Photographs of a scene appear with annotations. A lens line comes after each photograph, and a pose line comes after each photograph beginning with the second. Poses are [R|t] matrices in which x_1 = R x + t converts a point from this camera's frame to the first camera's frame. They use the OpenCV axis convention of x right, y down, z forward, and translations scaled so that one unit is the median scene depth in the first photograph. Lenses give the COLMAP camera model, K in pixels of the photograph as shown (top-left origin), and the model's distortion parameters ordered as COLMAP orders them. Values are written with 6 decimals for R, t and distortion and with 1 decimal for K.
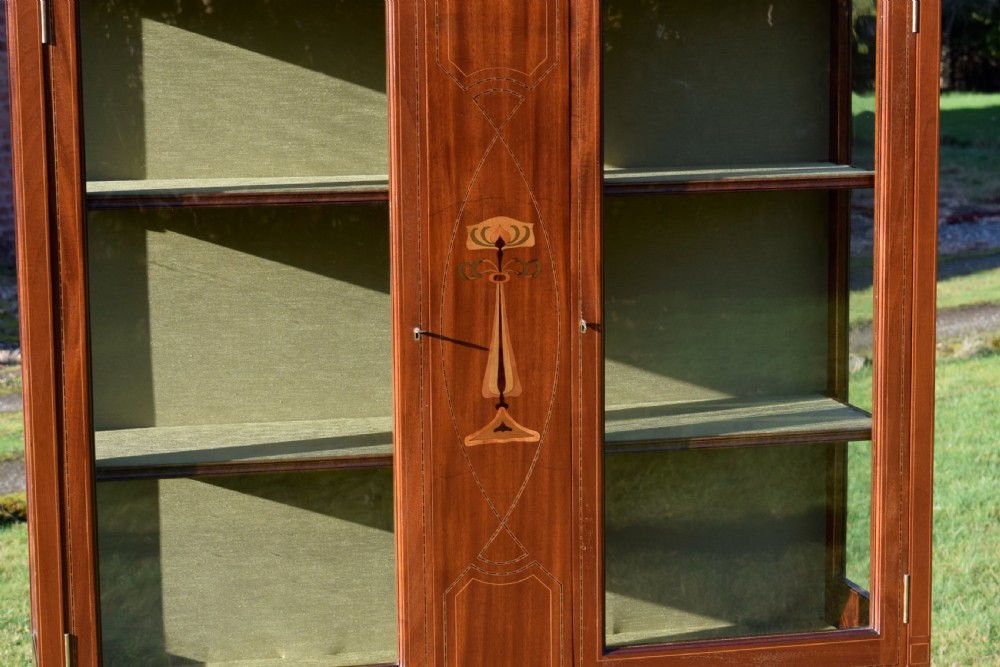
lens RADIAL K [[2385.0, 0, 500.0], [0, 2385.0, 333.5], [0, 0, 1]] dist [-0.034929, -0.039607]
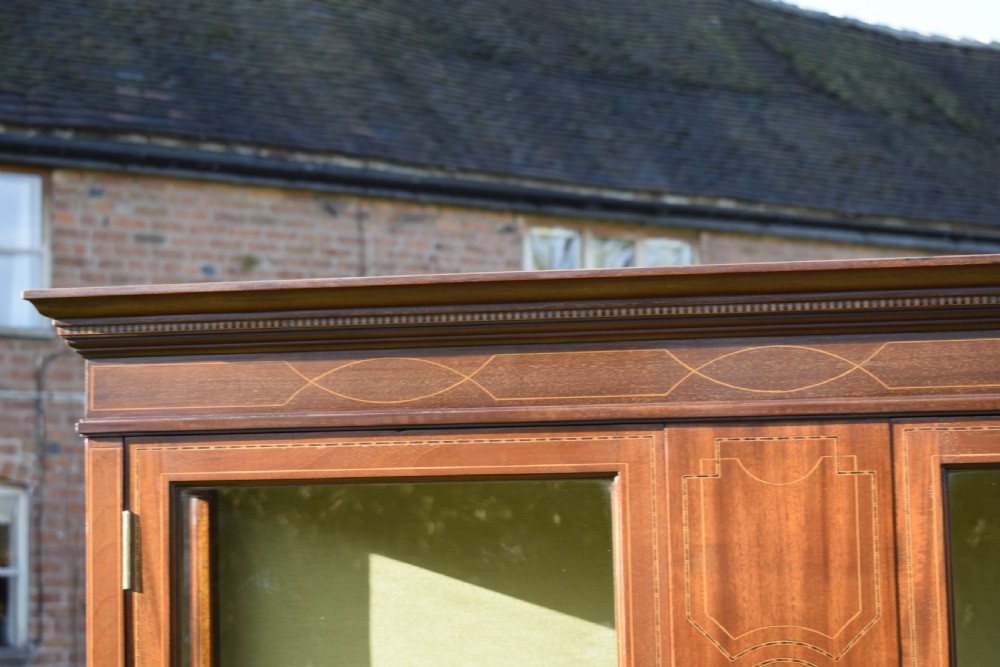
lens RADIAL K [[1967.6, 0, 500.0], [0, 1967.6, 333.5], [0, 0, 1]] dist [-0.016420, 0.075565]
pose [[0.934531, -0.046126, -0.352881, 0.119511], [-0.040517, 0.971328, -0.234265, -0.058880], [0.353569, 0.233226, 0.905867, 0.456654]]
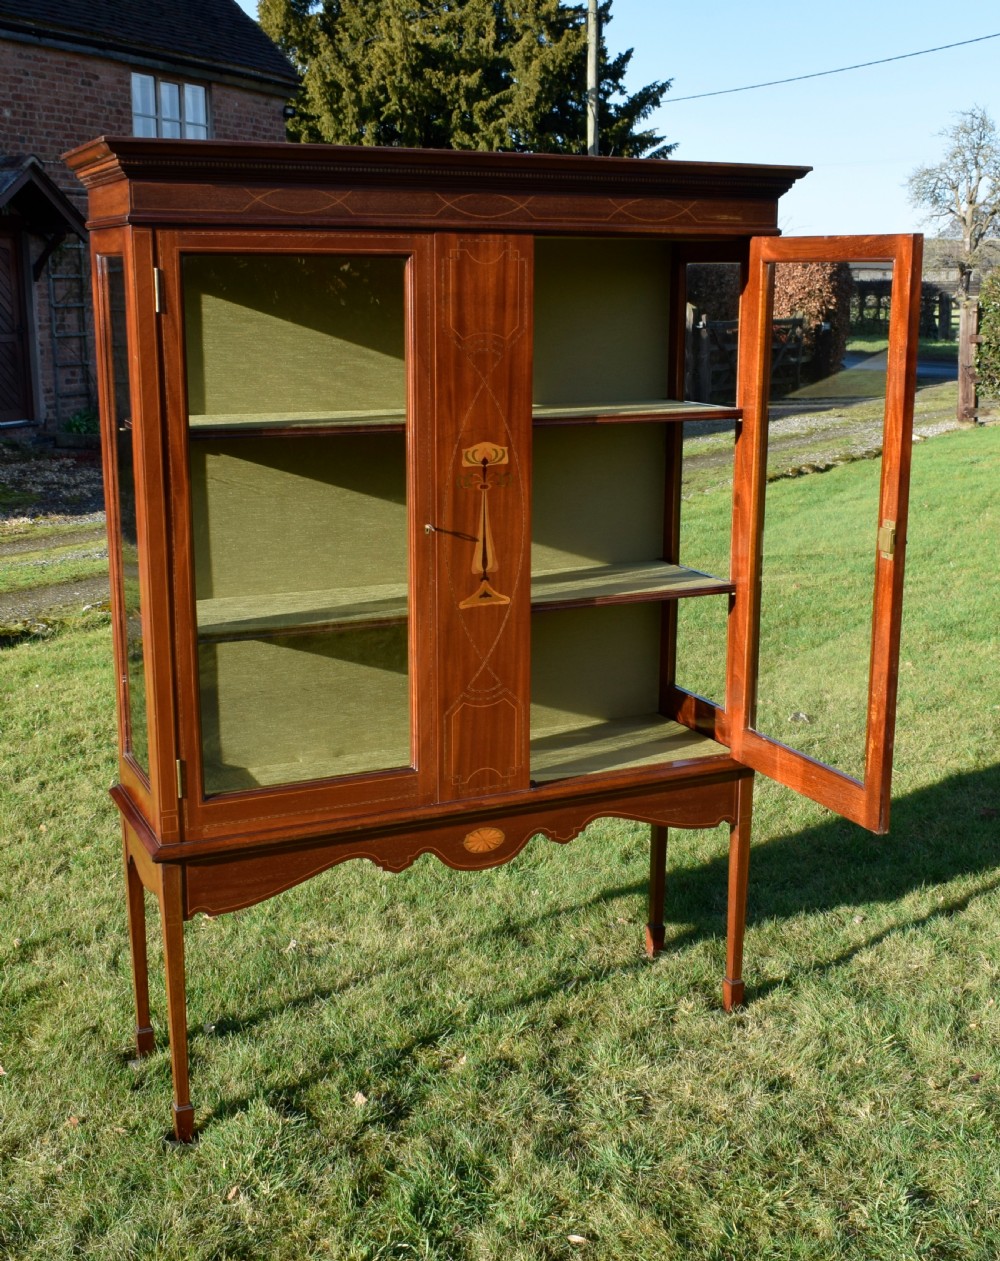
lens RADIAL K [[1525.2, 0, 519.2], [0, 1525.2, 615.1], [0, 0, 1]] dist [-0.026365, 0.005836]
pose [[0.976335, -0.031823, 0.213908, -0.171361], [0.015156, 0.996751, 0.079108, -0.018869], [-0.215730, -0.073994, 0.973645, 0.130824]]
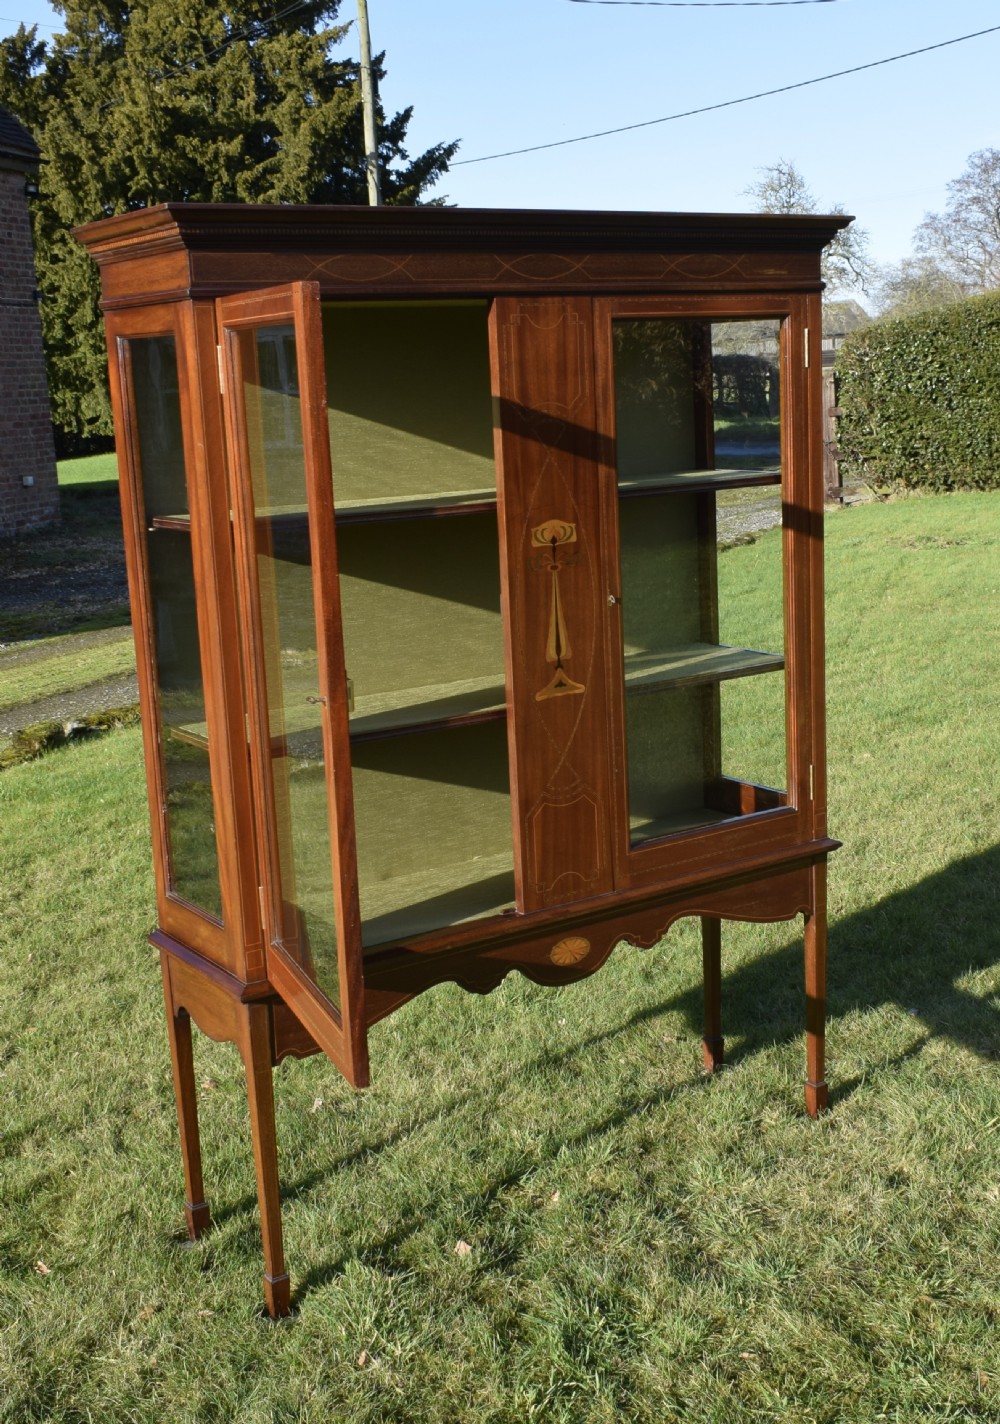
lens RADIAL K [[1753.7, 0, 577.0], [0, 1753.7, 708.4], [0, 0, 1]] dist [-0.027370, 0.011191]
pose [[0.926333, -0.098968, 0.363473, -0.339195], [0.082238, 0.994728, 0.061260, -0.004785], [-0.367619, -0.026856, 0.929589, 0.115886]]
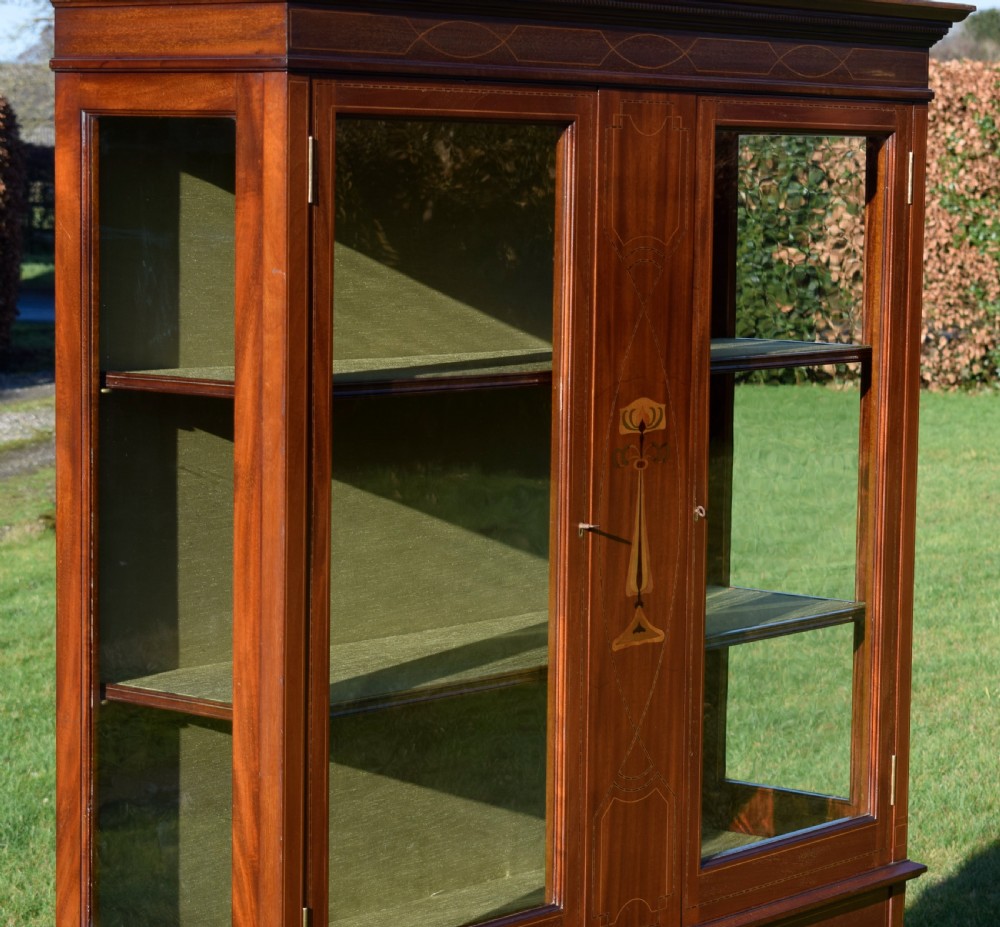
lens RADIAL K [[3142.1, 0, 687.8], [0, 3142.1, 466.2], [0, 0, 1]] dist [-0.006341, -0.148633]
pose [[0.767664, -0.038554, 0.639692, -0.759417], [0.063217, 0.997876, -0.015722, -0.002489], [-0.637727, 0.052508, 0.768471, 0.058839]]
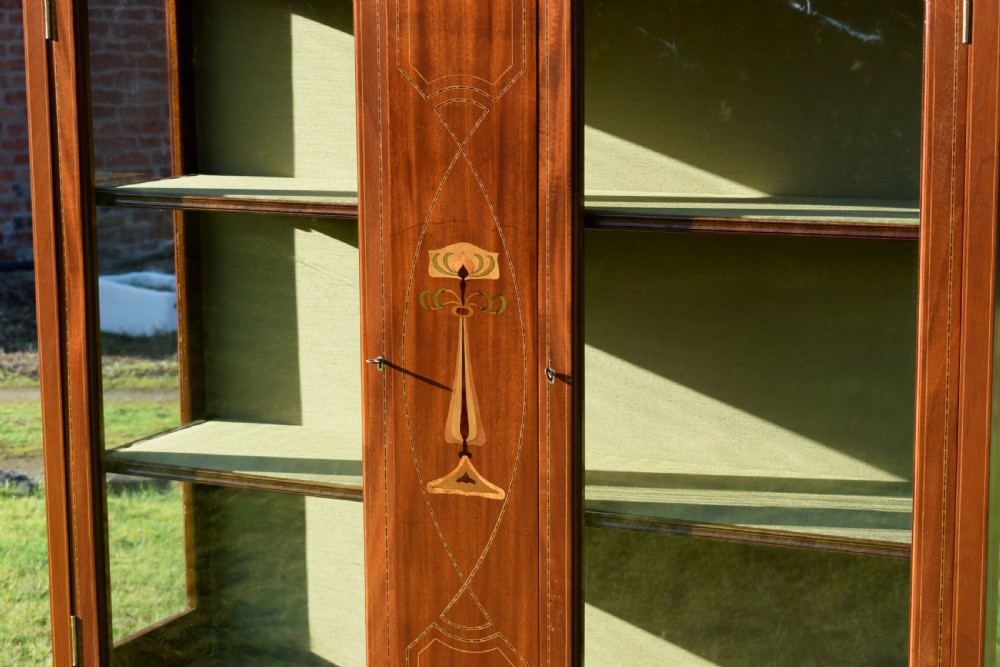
lens RADIAL K [[2080.3, 0, 500.0], [0, 2080.3, 333.5], [0, 0, 1]] dist [-0.021411, -0.087183]
pose [[0.784413, 0.103591, -0.611527, 0.485478], [-0.087898, 0.994569, 0.055729, -0.059515], [0.613979, 0.010037, 0.789259, 0.396072]]
